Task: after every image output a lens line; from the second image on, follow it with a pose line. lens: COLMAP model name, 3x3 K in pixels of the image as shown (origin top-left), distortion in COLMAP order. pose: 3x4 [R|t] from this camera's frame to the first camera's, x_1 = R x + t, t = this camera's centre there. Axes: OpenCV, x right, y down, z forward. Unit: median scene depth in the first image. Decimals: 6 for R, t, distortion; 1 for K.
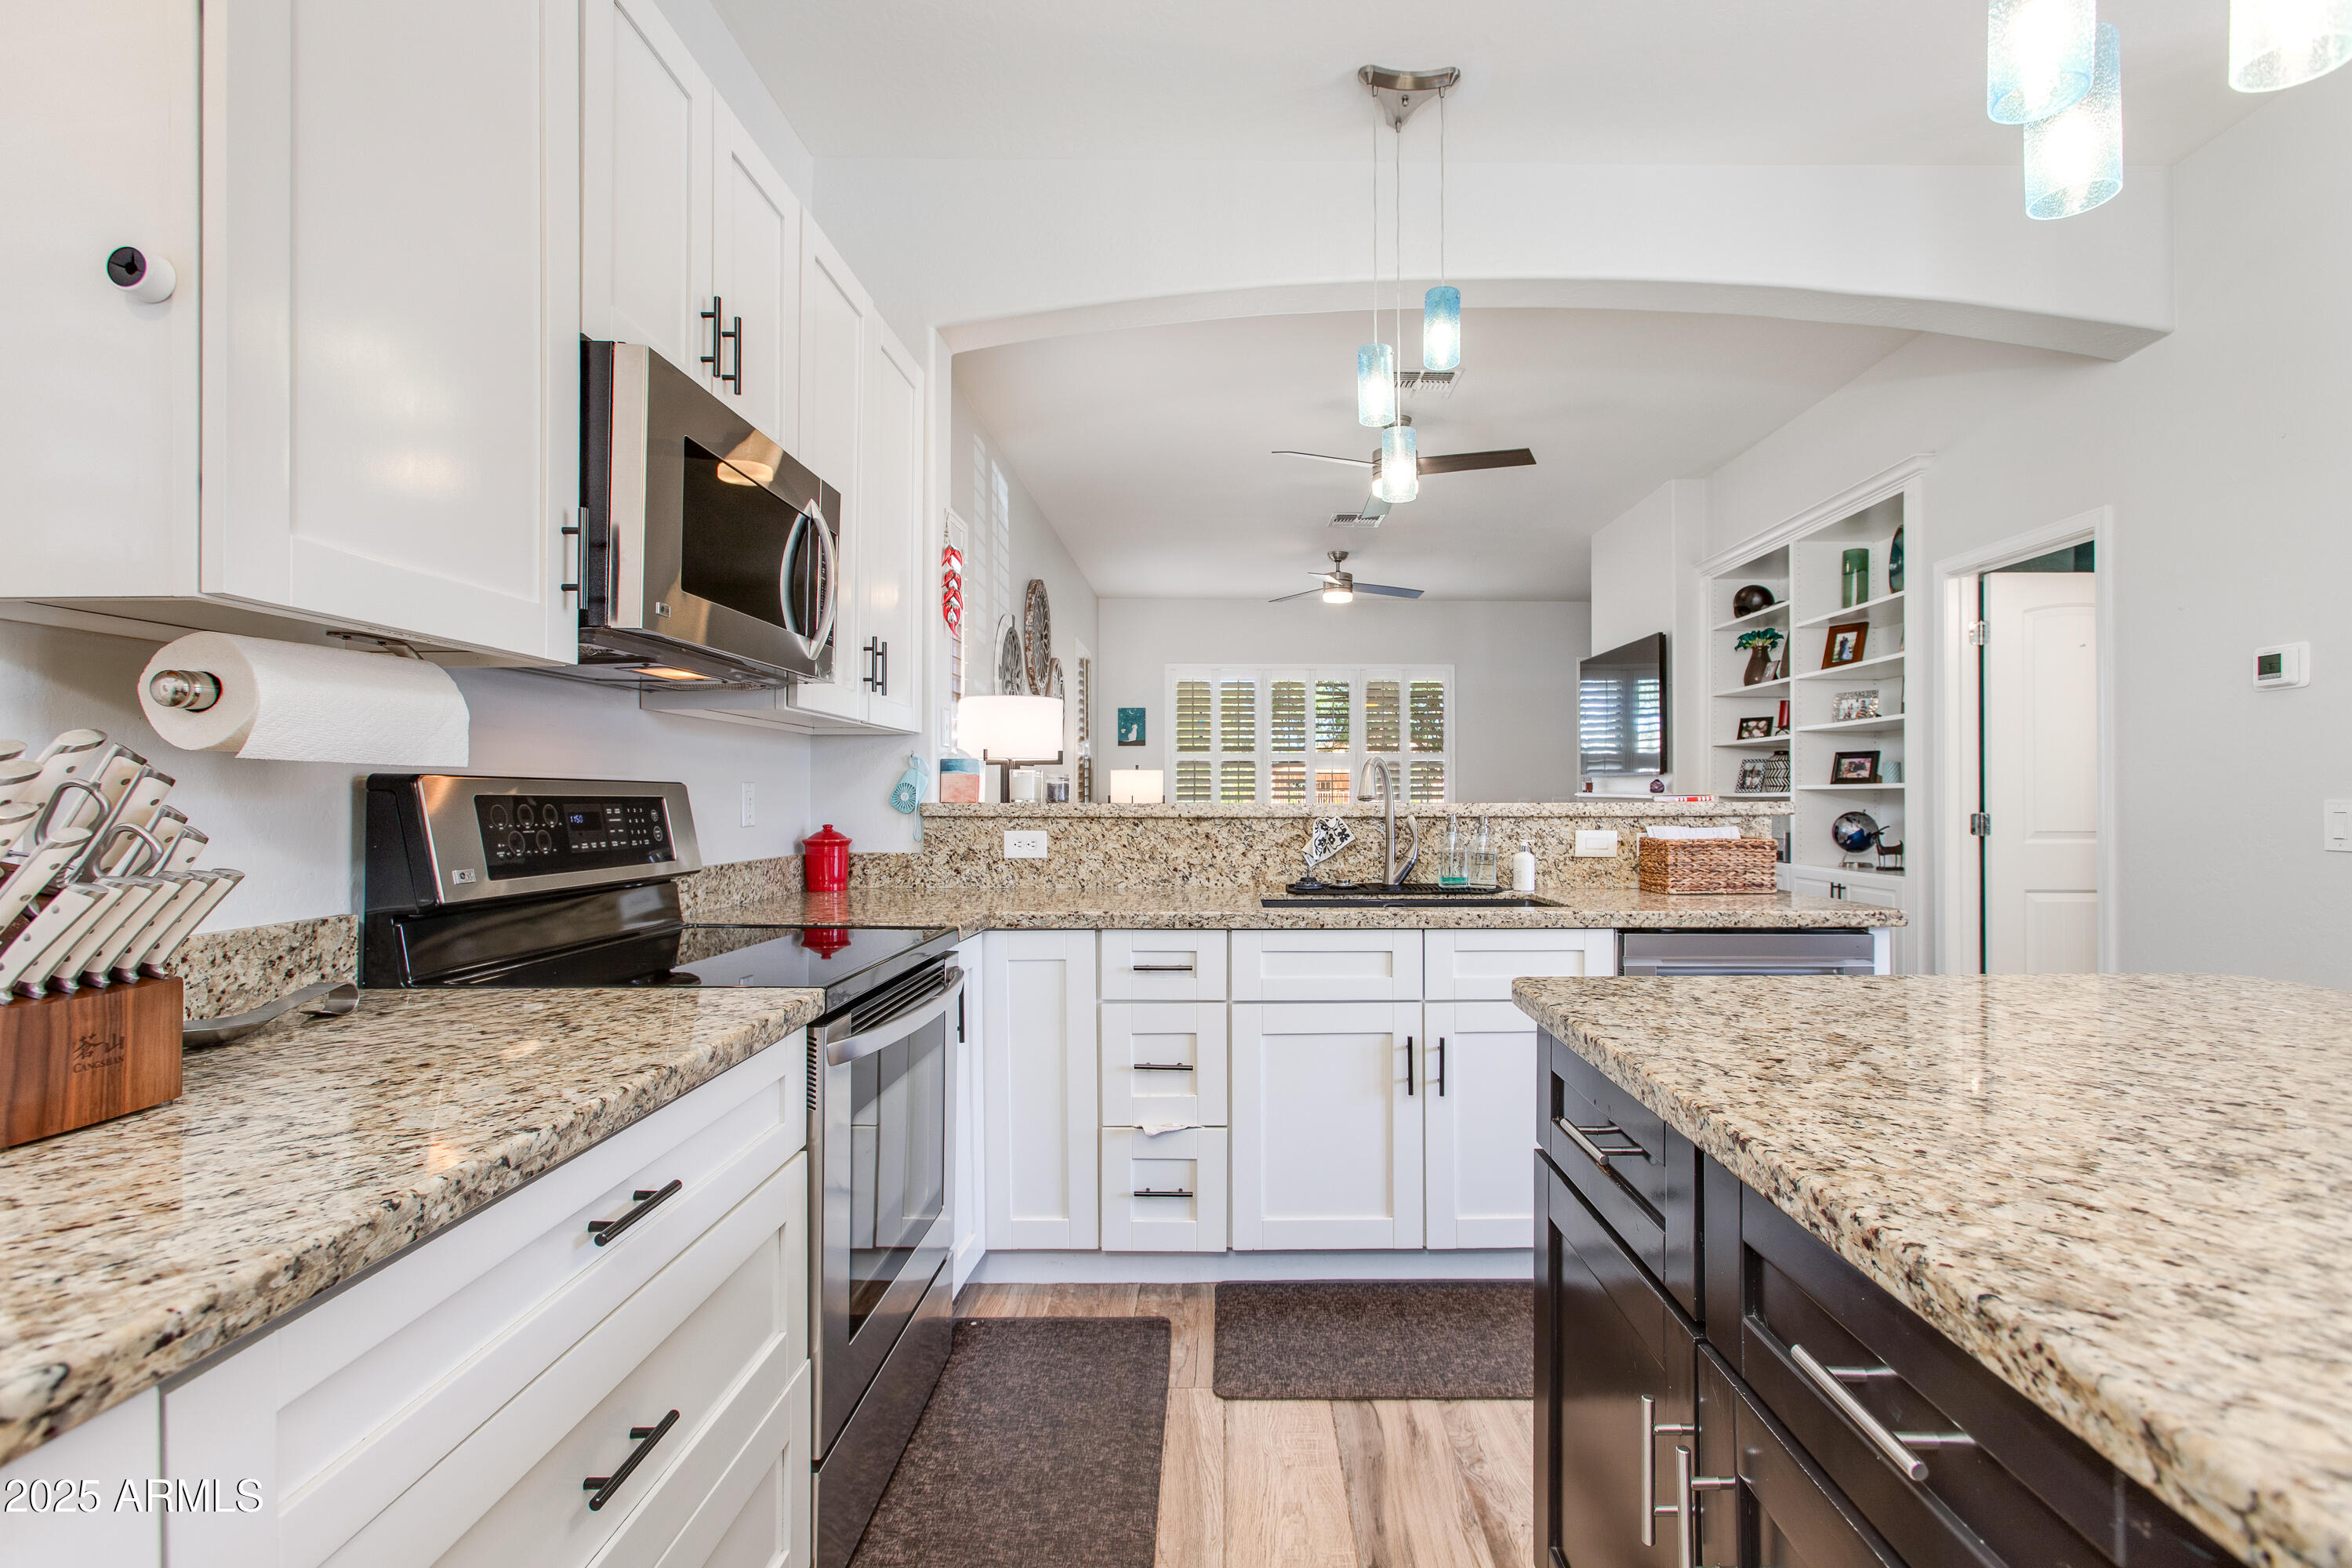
lens RADIAL K [[1086.6, 0, 1233.6], [0, 1086.6, 797.7], [0, 0, 1]] dist [-0.018434, 0.005885]
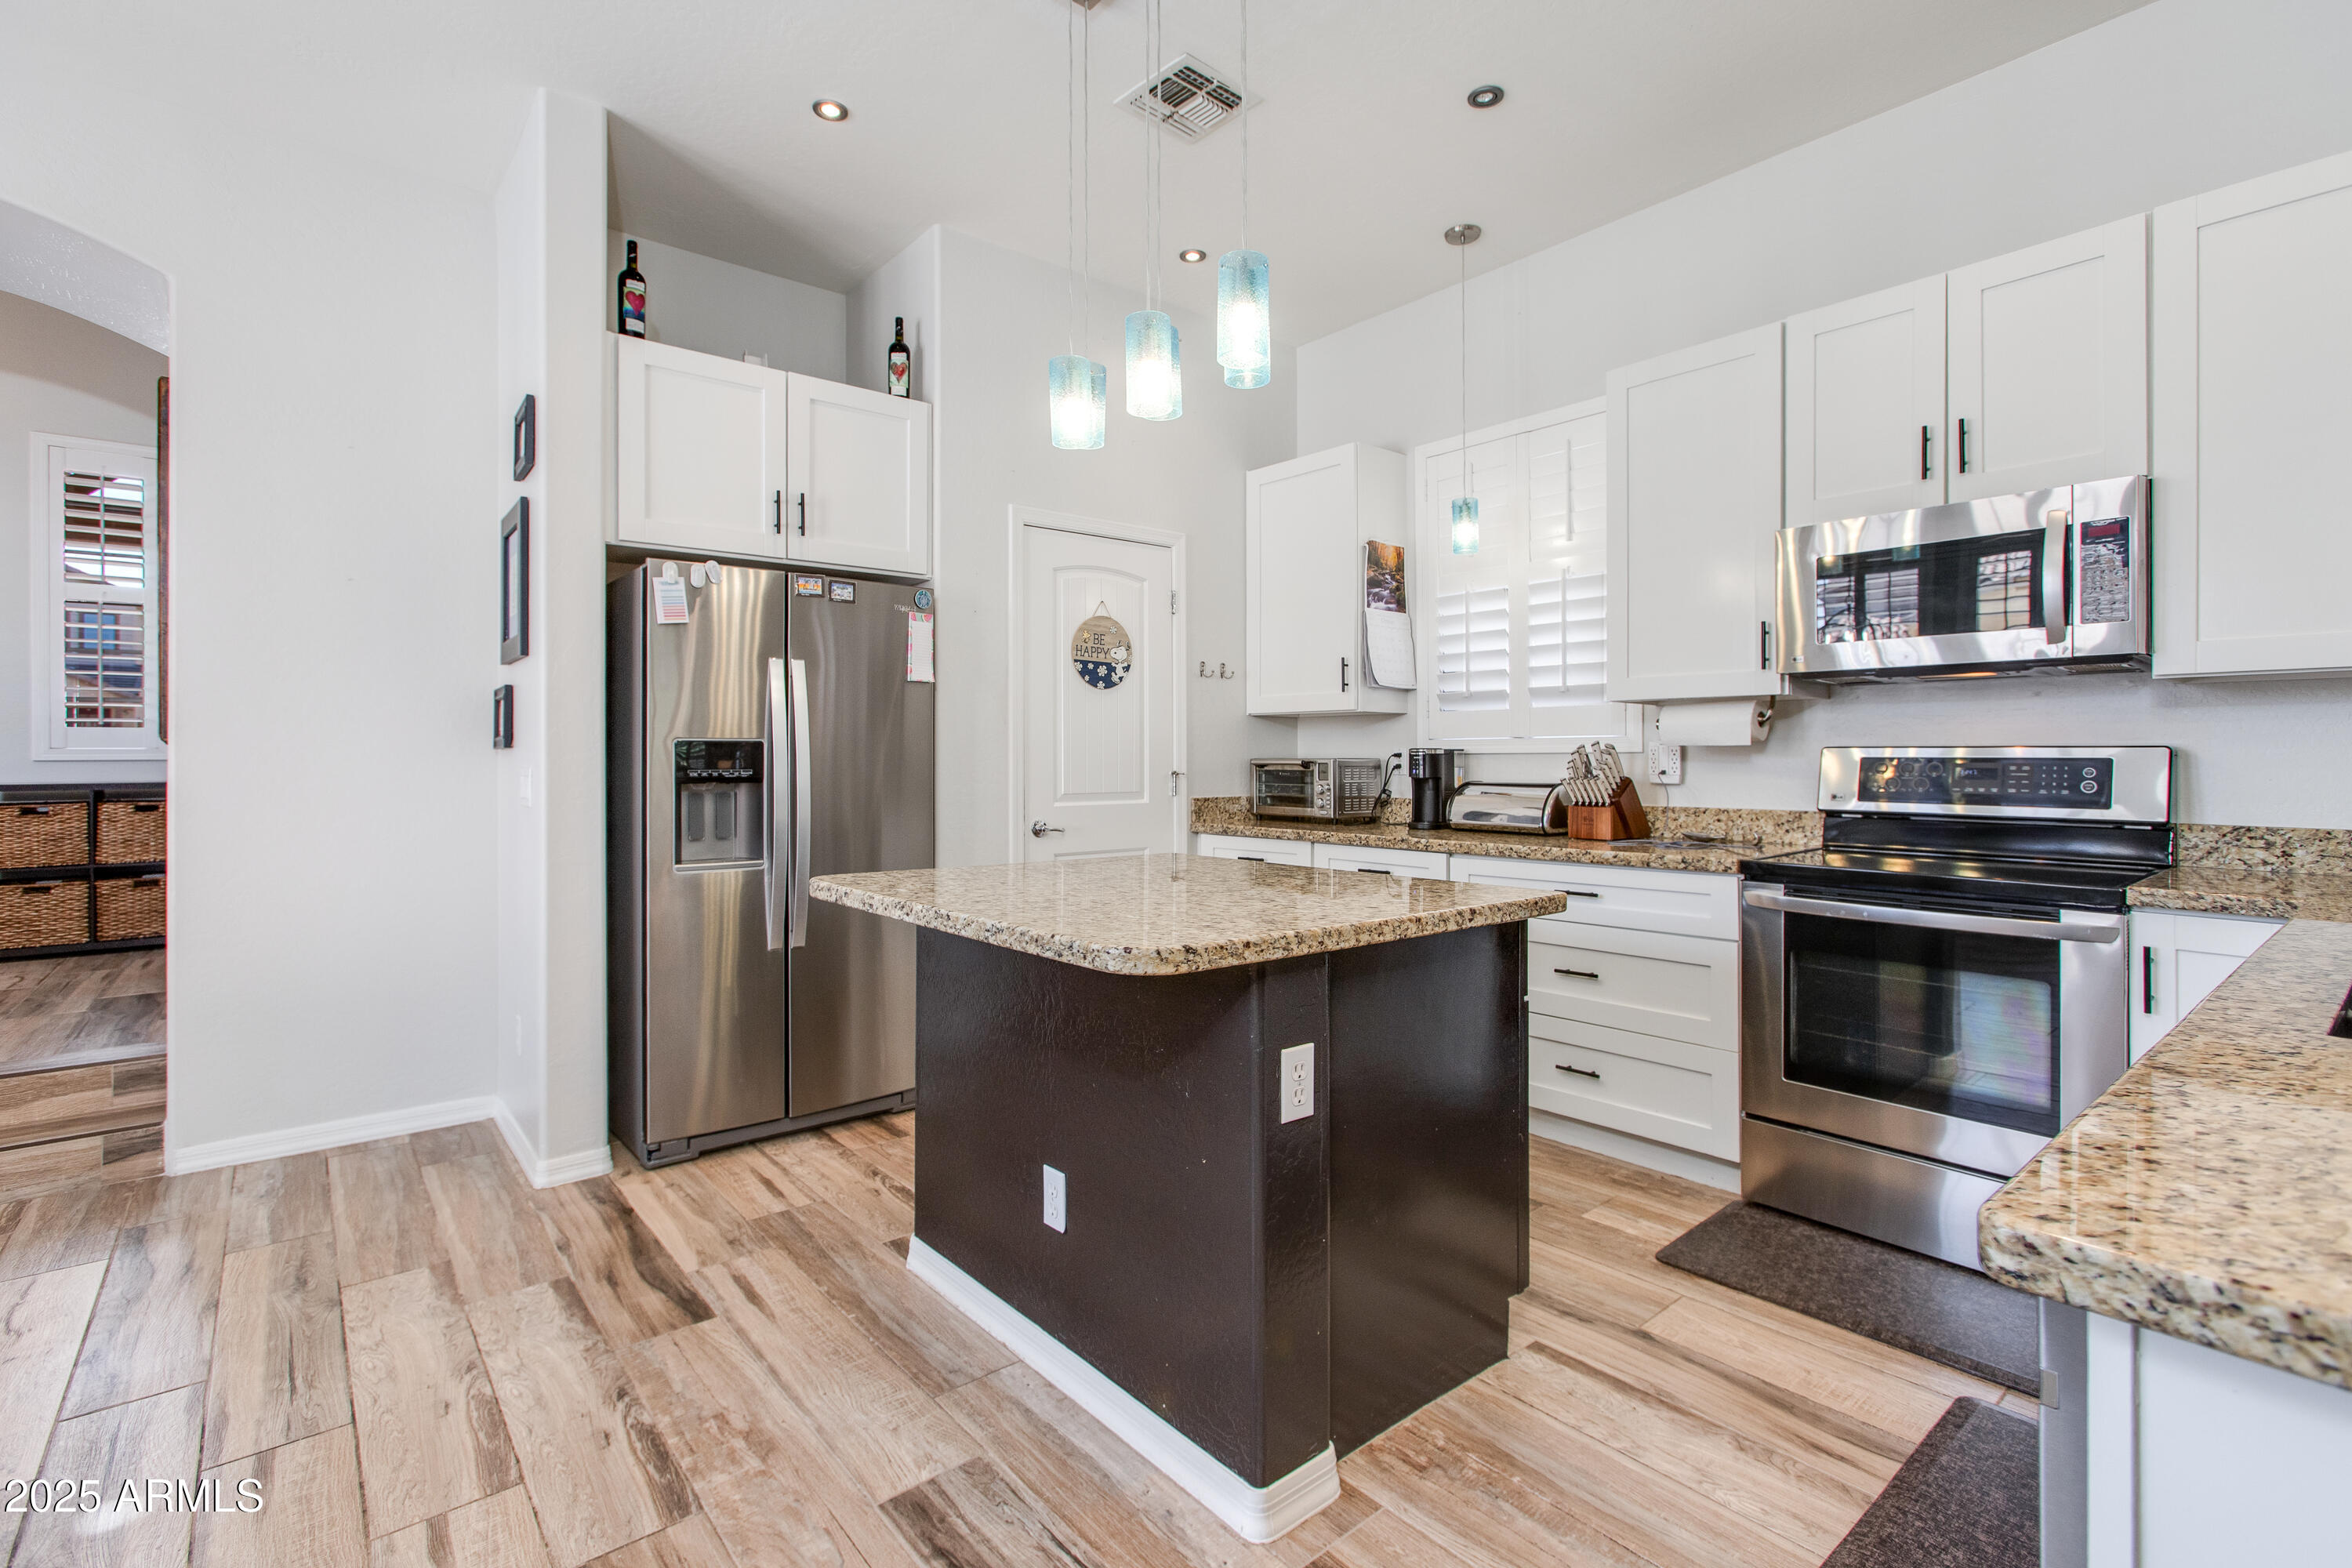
lens RADIAL K [[1071.7, 0, 1153.7], [0, 1071.7, 771.6], [0, 0, 1]] dist [-0.006685, 0.006948]
pose [[-0.780802, 0.009744, -0.624702, 0.762186], [0.000186, 0.999882, 0.015364, -0.001153], [0.624778, 0.011880, -0.780712, 0.894111]]
